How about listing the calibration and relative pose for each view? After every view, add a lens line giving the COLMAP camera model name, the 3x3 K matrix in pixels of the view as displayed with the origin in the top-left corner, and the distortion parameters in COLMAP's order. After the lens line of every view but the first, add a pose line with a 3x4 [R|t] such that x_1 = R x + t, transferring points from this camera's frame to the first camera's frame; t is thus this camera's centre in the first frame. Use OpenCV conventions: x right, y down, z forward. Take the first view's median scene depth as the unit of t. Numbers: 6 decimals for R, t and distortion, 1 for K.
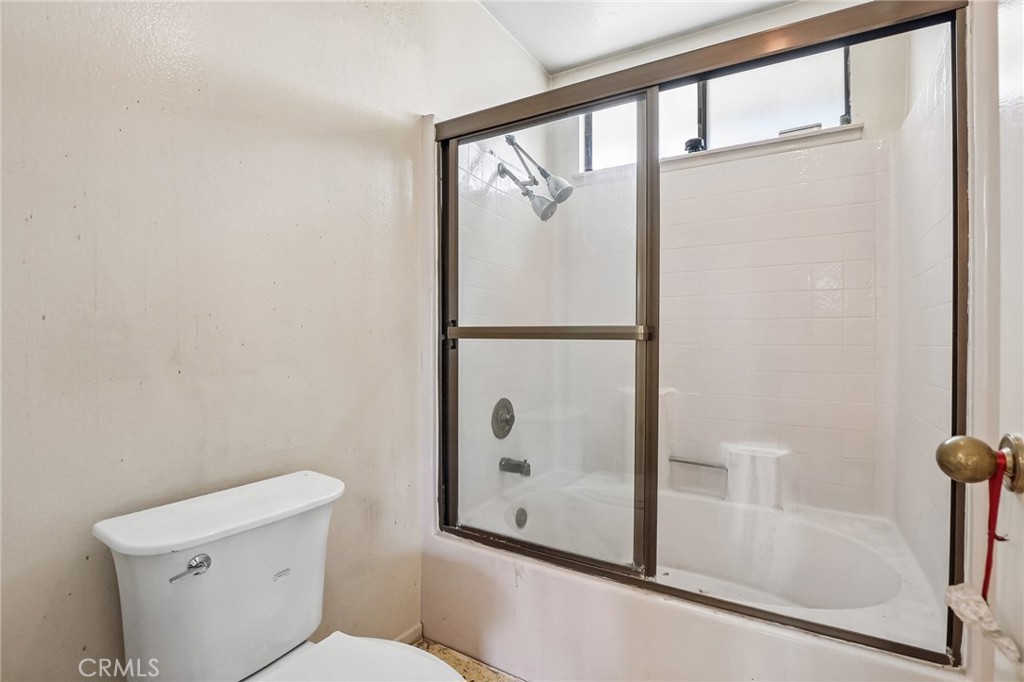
lens RADIAL K [[479.5, 0, 512.7], [0, 479.5, 342.7], [0, 0, 1]] dist [-0.029912, 0.002992]
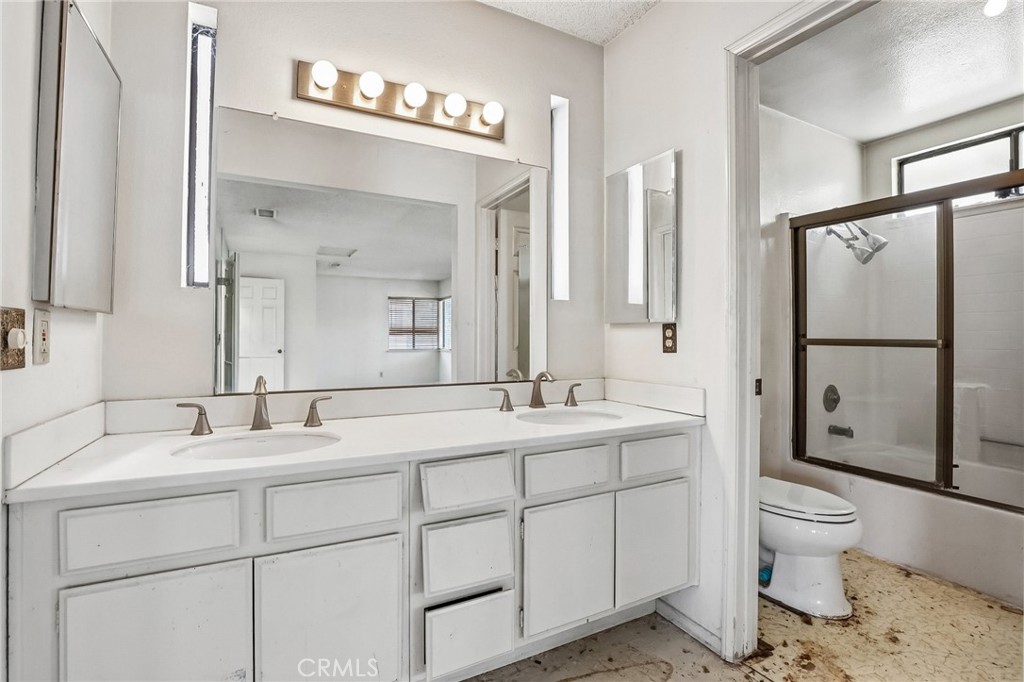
lens RADIAL K [[479.5, 0, 511.0], [0, 479.5, 334.4], [0, 0, 1]] dist [-0.029912, 0.002992]
pose [[0.860591, -0.001203, -0.509296, -0.156983], [-0.006550, 0.999888, -0.013428, -0.016786], [0.509255, 0.014892, 0.860487, -0.953255]]
